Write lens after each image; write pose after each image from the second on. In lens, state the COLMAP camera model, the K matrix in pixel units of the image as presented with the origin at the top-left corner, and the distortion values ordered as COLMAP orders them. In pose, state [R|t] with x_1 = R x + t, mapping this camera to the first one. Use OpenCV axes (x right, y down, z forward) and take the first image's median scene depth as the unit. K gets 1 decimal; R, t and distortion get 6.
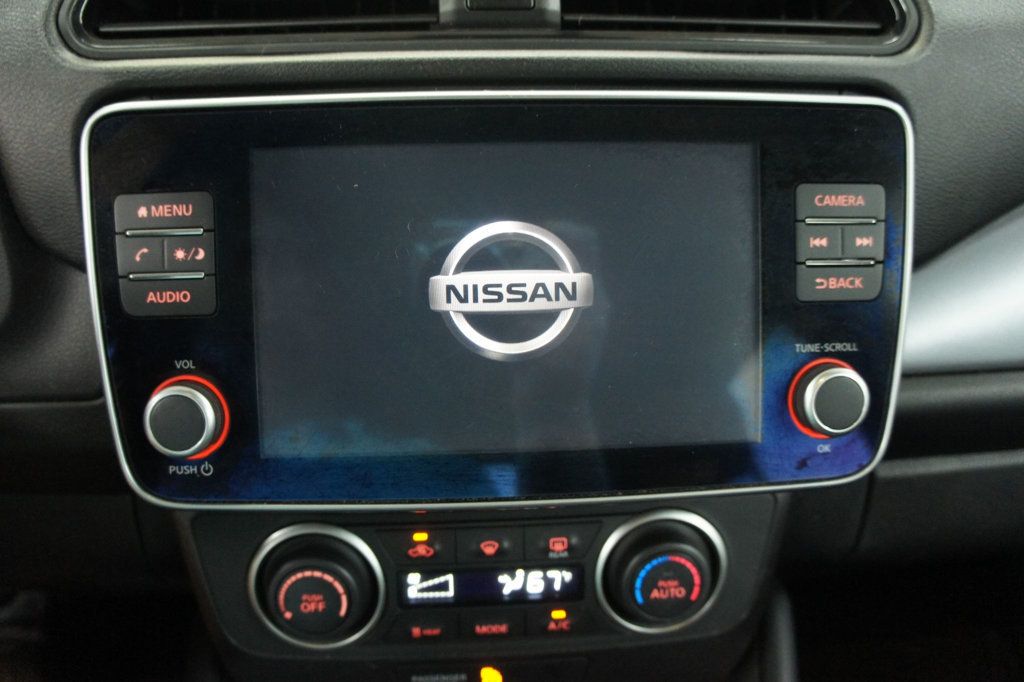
lens RADIAL K [[800.5, 0, 512.0], [0, 800.5, 341.0], [0, 0, 1]] dist [-0.173631, 0.118653]
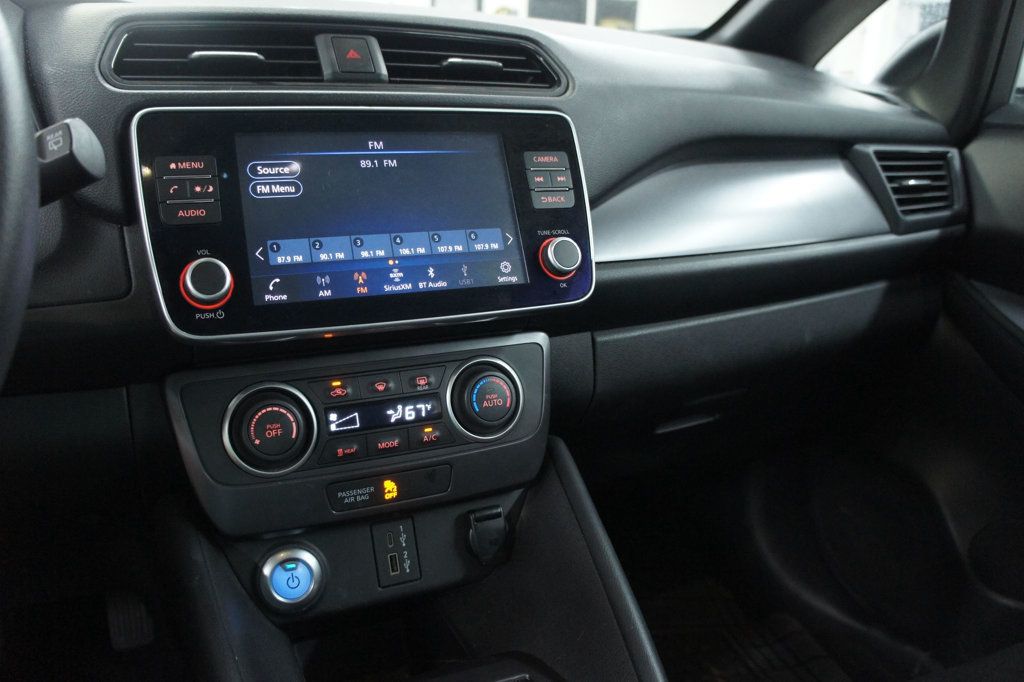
lens RADIAL K [[800.5, 0, 512.0], [0, 800.5, 341.0], [0, 0, 1]] dist [-0.173631, 0.118653]
pose [[0.924028, -0.093889, 0.370617, -0.413246], [0.182162, 0.960391, -0.210871, 0.628810], [-0.336139, 0.262363, 0.904531, -0.616754]]
